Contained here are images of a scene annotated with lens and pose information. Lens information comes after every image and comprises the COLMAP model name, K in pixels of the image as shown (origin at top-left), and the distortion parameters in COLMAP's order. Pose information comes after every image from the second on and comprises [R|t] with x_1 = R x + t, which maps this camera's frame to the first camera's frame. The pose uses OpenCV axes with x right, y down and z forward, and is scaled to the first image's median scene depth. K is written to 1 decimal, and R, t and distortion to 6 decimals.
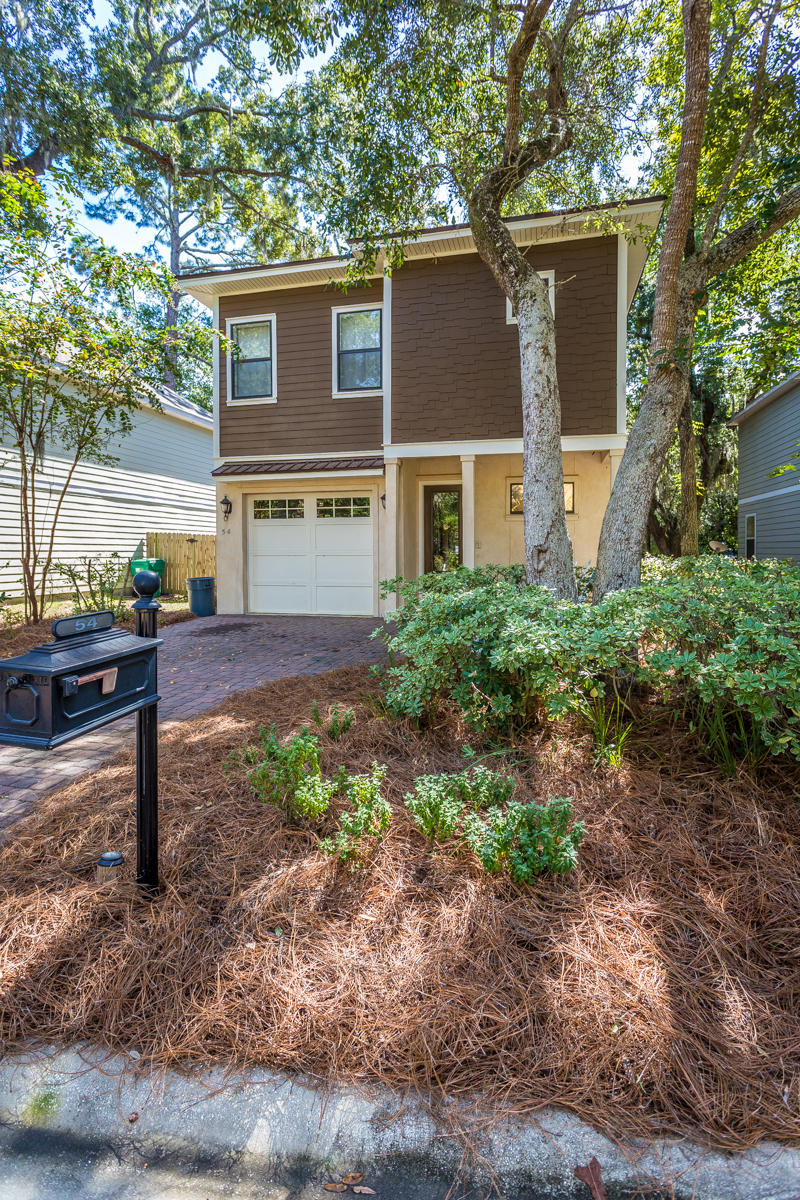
lens RADIAL K [[587.7, 0, 383.0], [0, 587.7, 555.6], [0, 0, 1]] dist [0.001541, 0.002187]
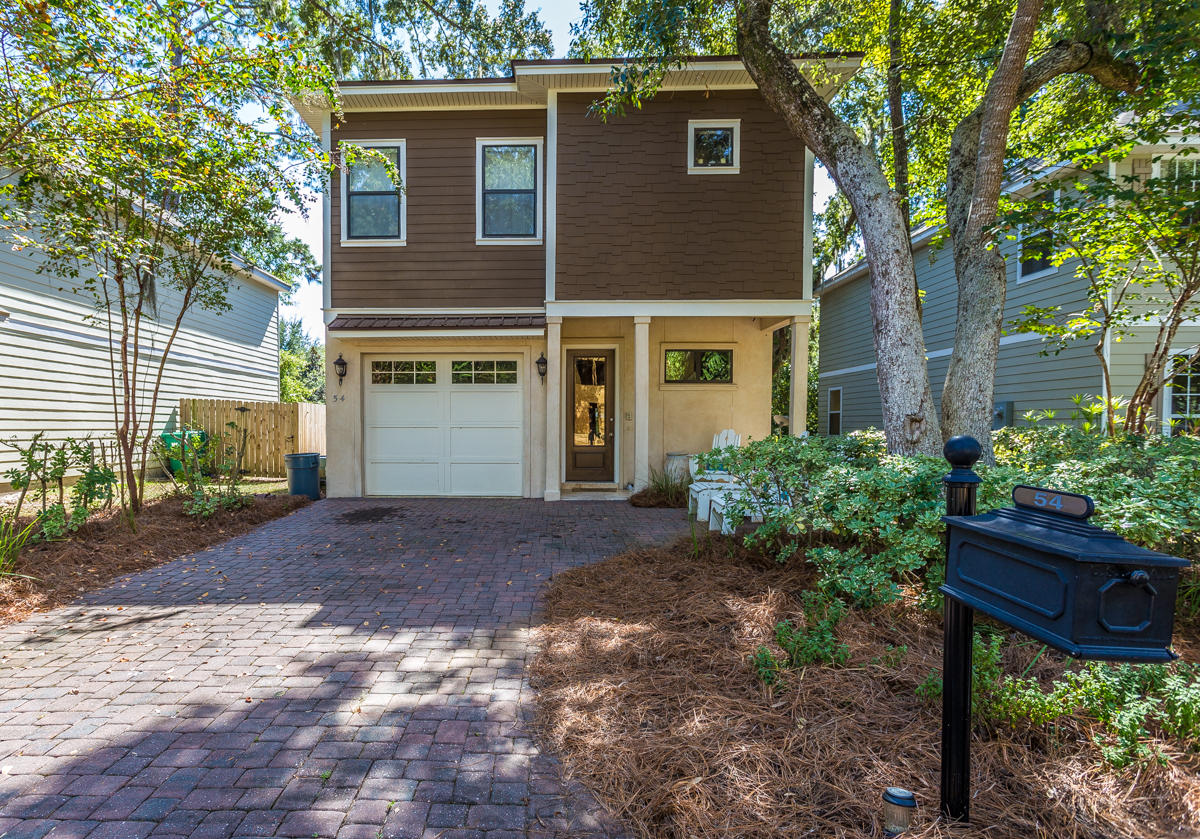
lens RADIAL K [[655.7, 0, 506.9], [0, 655.7, 435.7], [0, 0, 1]] dist [0.006026, -0.001261]
pose [[0.979488, 0.000778, 0.201502, -0.235350], [-0.002472, 0.999964, 0.008157, 0.003738], [-0.201488, -0.008488, 0.979454, 0.049798]]
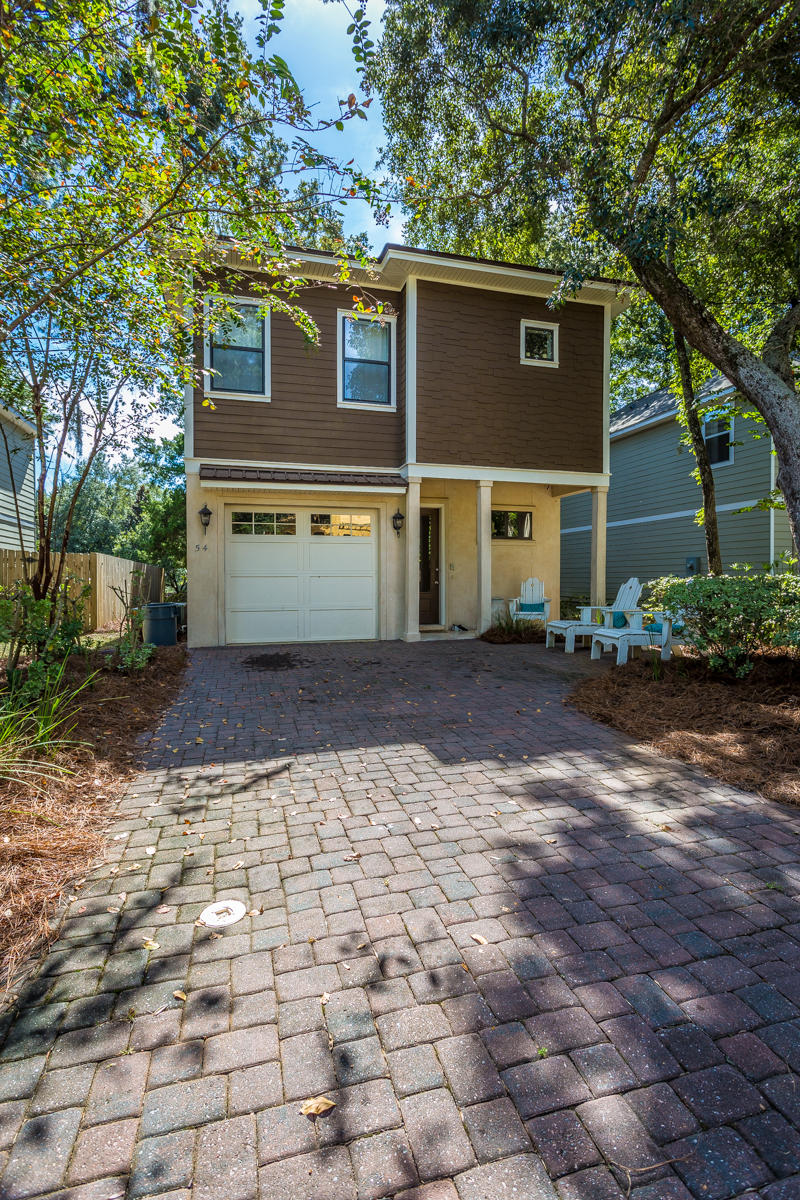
lens RADIAL K [[587.7, 0, 360.1], [0, 587.7, 581.3], [0, 0, 1]] dist [0.001541, 0.002187]
pose [[0.866270, -0.001662, 0.499573, -0.518735], [0.003731, 0.999988, -0.003143, 0.010678], [-0.499561, 0.004587, 0.866266, 0.181057]]
